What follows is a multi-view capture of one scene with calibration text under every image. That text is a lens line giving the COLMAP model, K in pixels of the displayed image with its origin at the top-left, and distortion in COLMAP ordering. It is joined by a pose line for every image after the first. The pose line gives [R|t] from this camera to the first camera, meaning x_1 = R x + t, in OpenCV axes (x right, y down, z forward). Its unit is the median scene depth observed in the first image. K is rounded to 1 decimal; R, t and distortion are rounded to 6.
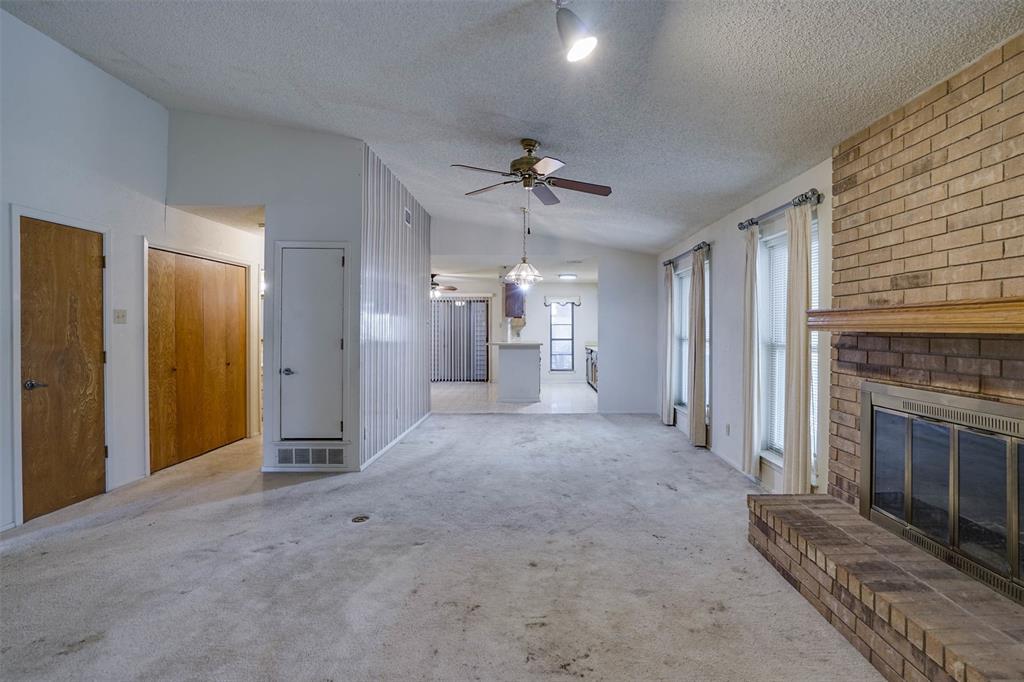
lens RADIAL K [[471.3, 0, 513.4], [0, 471.3, 334.6], [0, 0, 1]] dist [-0.056891, 0.024840]
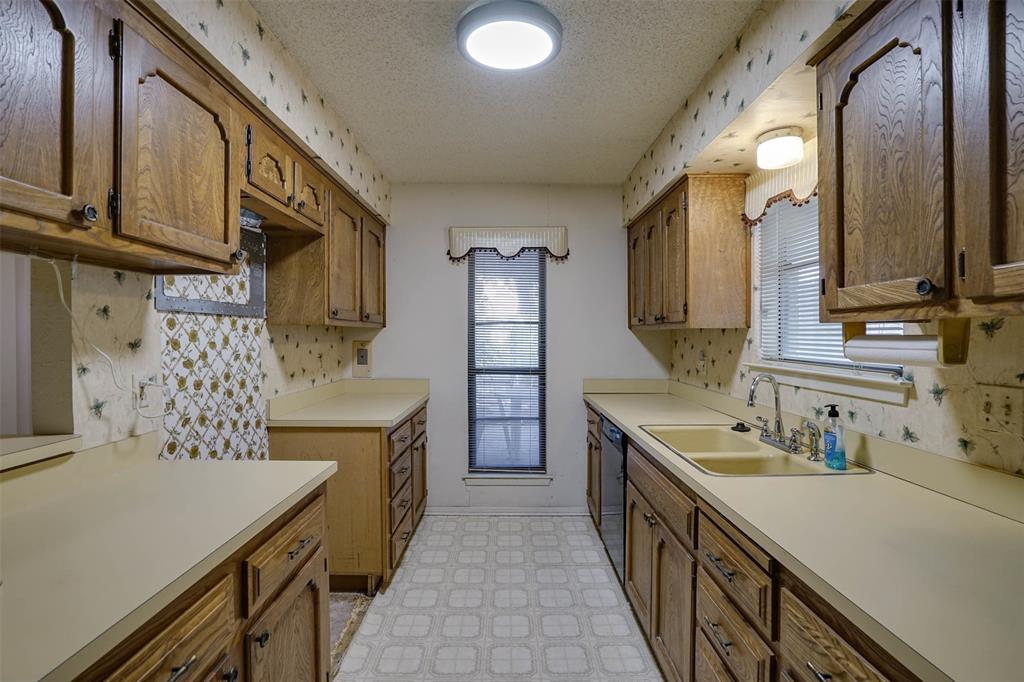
lens RADIAL K [[468.7, 0, 497.8], [0, 468.7, 332.0], [0, 0, 1]] dist [-0.057257, 0.024707]
pose [[0.999935, 0.001259, 0.011296, 0.152561], [-0.001074, 0.999866, -0.016341, -0.017076], [-0.011315, 0.016328, 0.999803, 1.136945]]
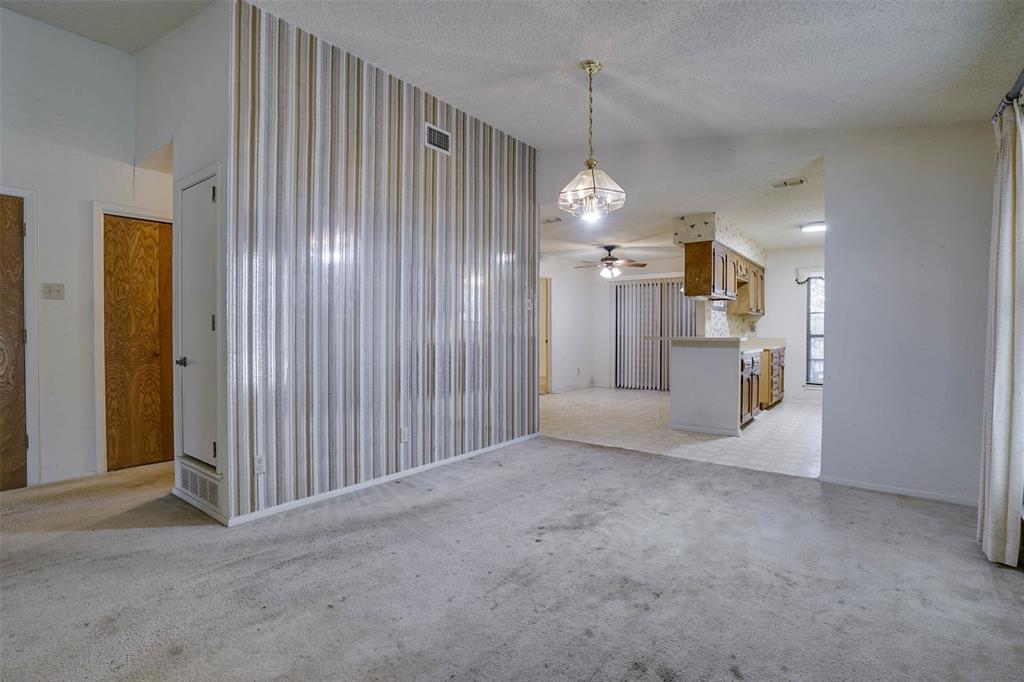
lens RADIAL K [[471.3, 0, 513.4], [0, 471.3, 334.6], [0, 0, 1]] dist [-0.056891, 0.024840]
pose [[0.807062, 0.010696, -0.590370, 0.206846], [-0.011025, 0.999935, 0.003044, 0.016974], [0.590364, 0.004052, 0.807127, 0.431898]]
